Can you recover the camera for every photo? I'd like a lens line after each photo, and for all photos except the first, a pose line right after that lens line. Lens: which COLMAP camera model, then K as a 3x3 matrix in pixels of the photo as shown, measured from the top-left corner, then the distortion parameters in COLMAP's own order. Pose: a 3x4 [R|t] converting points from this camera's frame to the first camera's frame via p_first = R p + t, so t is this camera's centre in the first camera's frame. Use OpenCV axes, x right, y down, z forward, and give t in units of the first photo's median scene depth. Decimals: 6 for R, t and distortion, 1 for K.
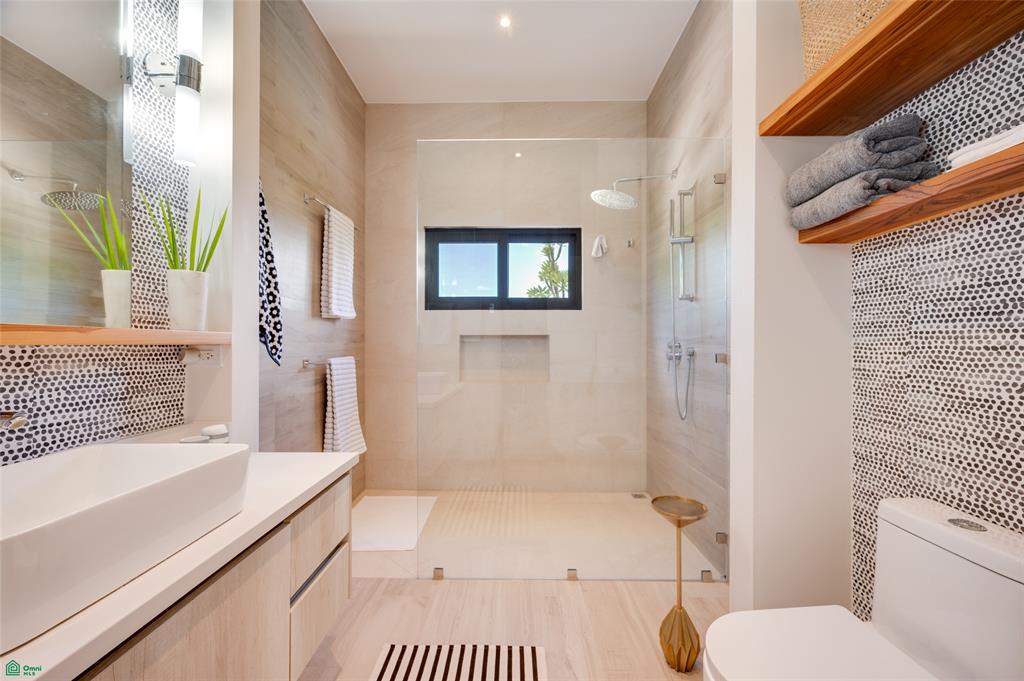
lens RADIAL K [[404.6, 0, 509.1], [0, 404.6, 344.2], [0, 0, 1]] dist [0.000606, 0.000098]
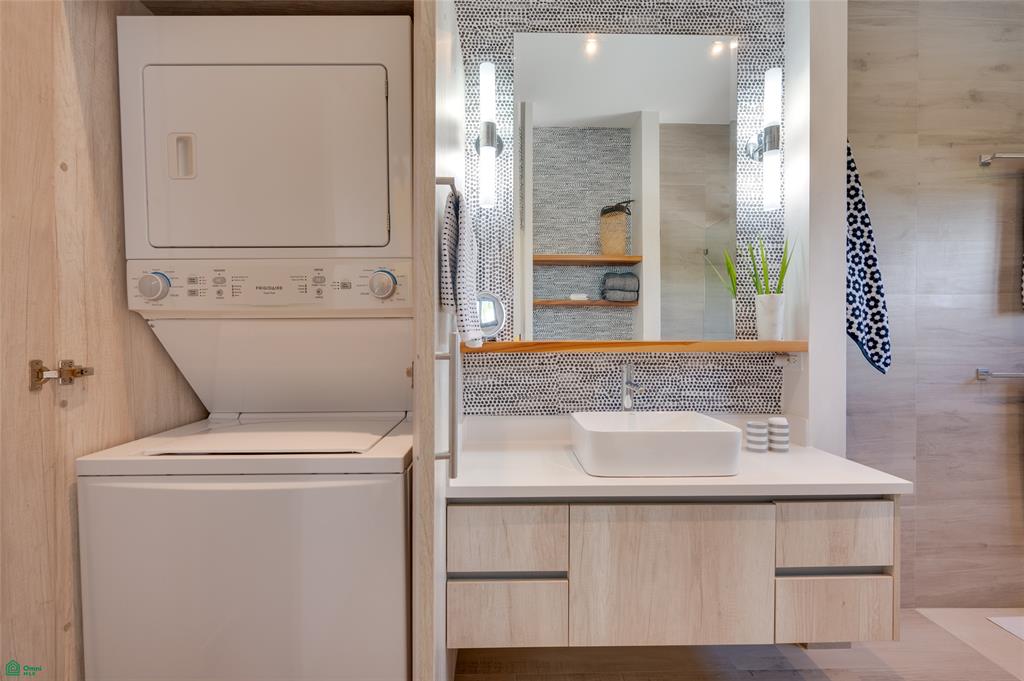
lens RADIAL K [[404.6, 0, 508.5], [0, 404.6, 343.3], [0, 0, 1]] dist [0.000606, 0.000098]
pose [[0.039588, 0.005389, -0.999202, 0.415155], [0.001228, 0.999984, 0.005442, -0.029551], [0.999215, -0.001442, 0.039580, 0.110449]]
